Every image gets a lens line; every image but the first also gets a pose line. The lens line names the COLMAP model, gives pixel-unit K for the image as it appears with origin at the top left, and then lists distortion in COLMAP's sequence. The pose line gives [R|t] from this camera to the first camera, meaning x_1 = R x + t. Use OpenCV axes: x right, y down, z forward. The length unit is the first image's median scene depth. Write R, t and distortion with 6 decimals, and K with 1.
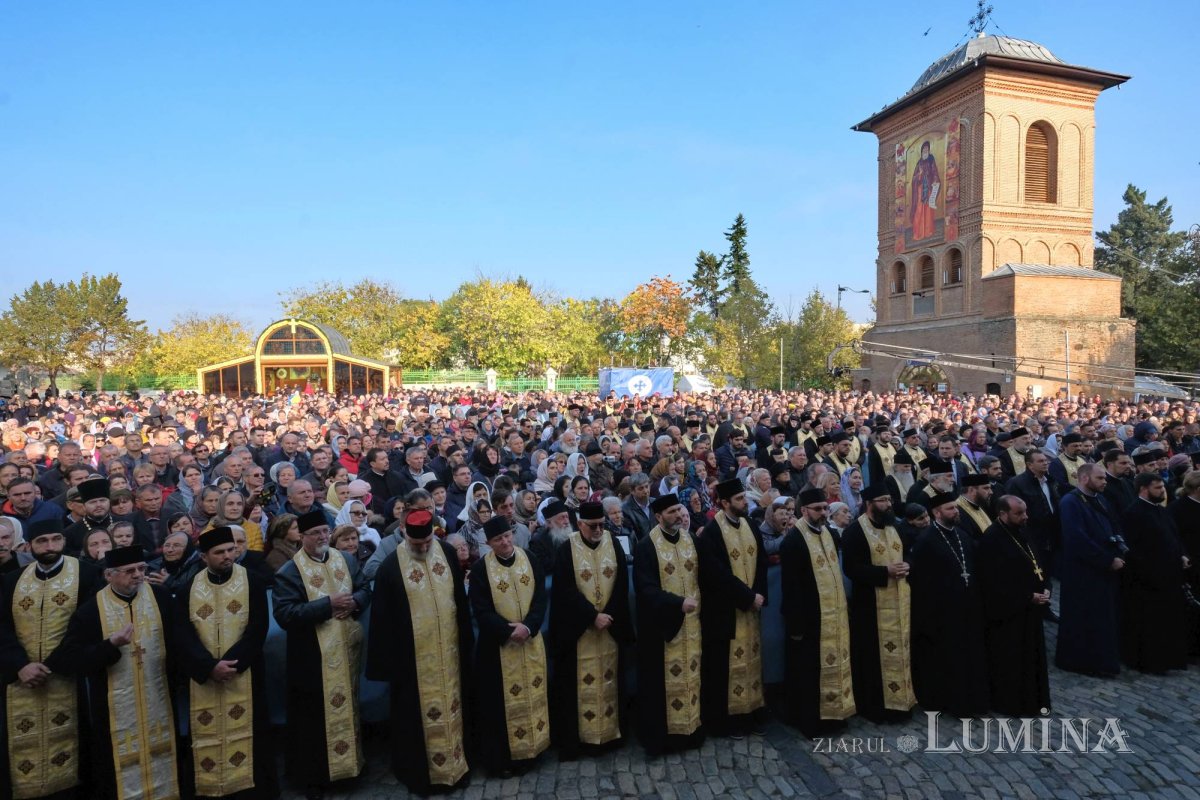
lens RADIAL K [[636.2, 0, 595.5], [0, 636.2, 401.0], [0, 0, 1]] dist [0.005630, -0.004127]
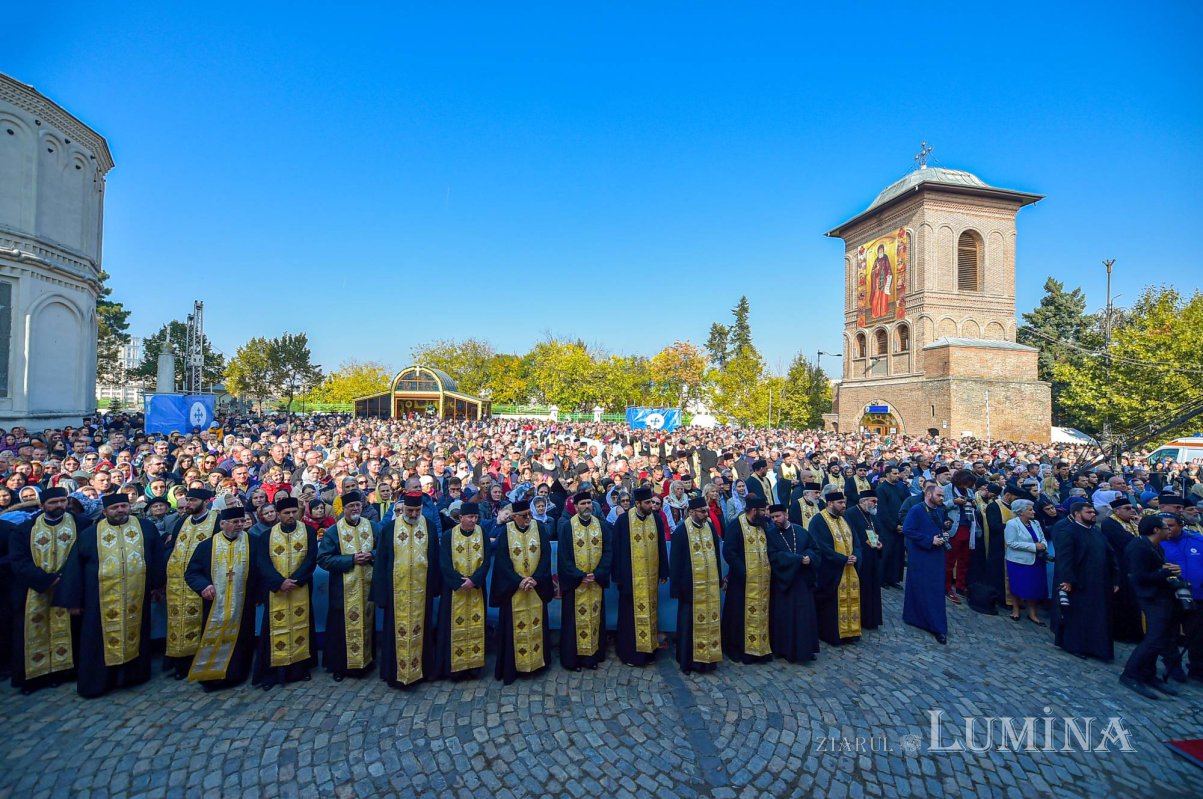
lens RADIAL K [[471.9, 0, 593.8], [0, 471.9, 400.4], [0, 0, 1]] dist [-0.009236, -0.000336]
pose [[0.994793, 0.030330, -0.097298, 0.025327], [-0.036584, 0.997334, -0.063144, 0.000241], [0.095124, 0.066374, 0.993250, -0.007455]]
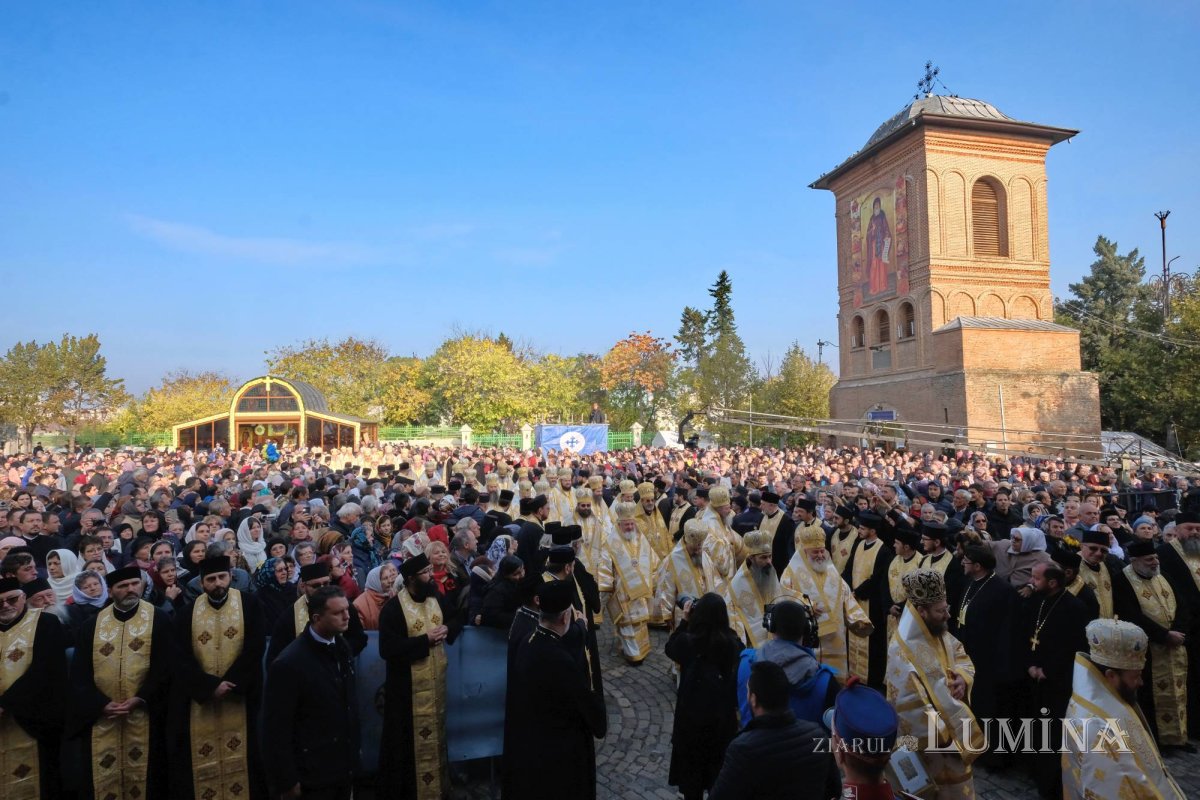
lens RADIAL K [[636.2, 0, 594.5], [0, 636.2, 403.5], [0, 0, 1]] dist [0.005630, -0.004127]
pose [[0.999164, -0.003824, -0.040707, 0.103058], [0.000445, 0.996574, -0.082704, -0.001462], [0.040884, 0.082617, 0.995742, 0.008022]]
